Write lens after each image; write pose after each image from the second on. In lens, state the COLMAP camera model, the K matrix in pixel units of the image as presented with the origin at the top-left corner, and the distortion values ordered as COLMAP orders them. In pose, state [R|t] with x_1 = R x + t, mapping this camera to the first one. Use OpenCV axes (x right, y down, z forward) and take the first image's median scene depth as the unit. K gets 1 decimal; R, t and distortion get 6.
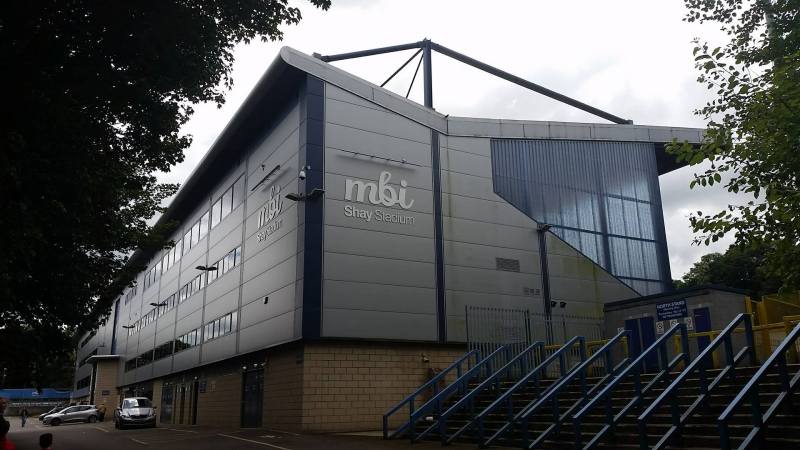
lens RADIAL K [[639.4, 0, 400.0], [0, 639.4, 225.0], [0, 0, 1]] dist [0.159235, -0.355946]
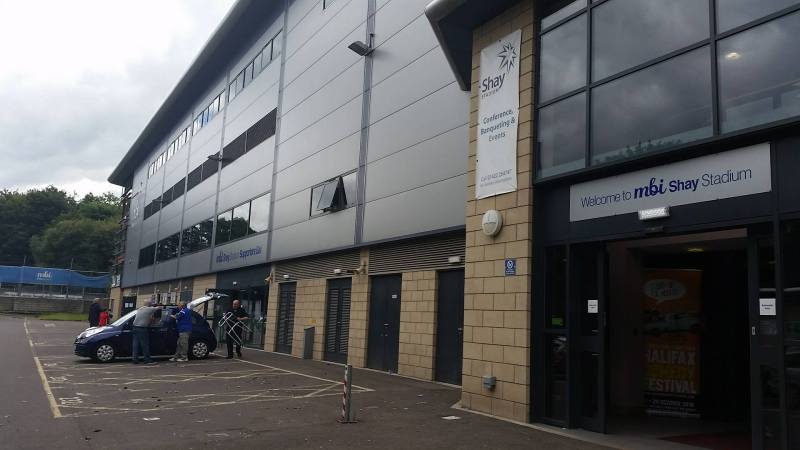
lens RADIAL K [[639.4, 0, 400.0], [0, 639.4, 225.0], [0, 0, 1]] dist [0.159235, -0.355946]
pose [[0.997499, 0.068546, 0.017225, -0.130633], [-0.070216, 0.988918, 0.130809, 0.061940], [-0.008068, -0.131691, 0.991258, 0.228041]]
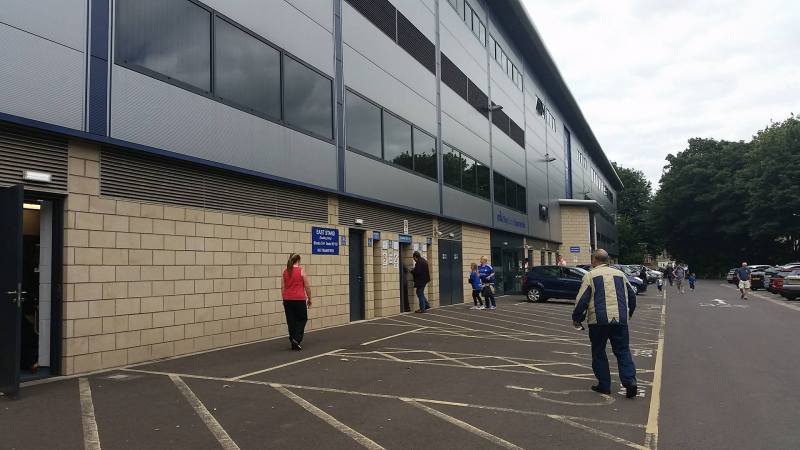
lens RADIAL K [[639.4, 0, 400.0], [0, 639.4, 225.0], [0, 0, 1]] dist [0.159235, -0.355946]
pose [[-0.617254, 0.090826, 0.781504, -0.767326], [-0.189983, 0.946713, -0.260080, 0.398615], [-0.763482, -0.309008, -0.567107, 1.336751]]
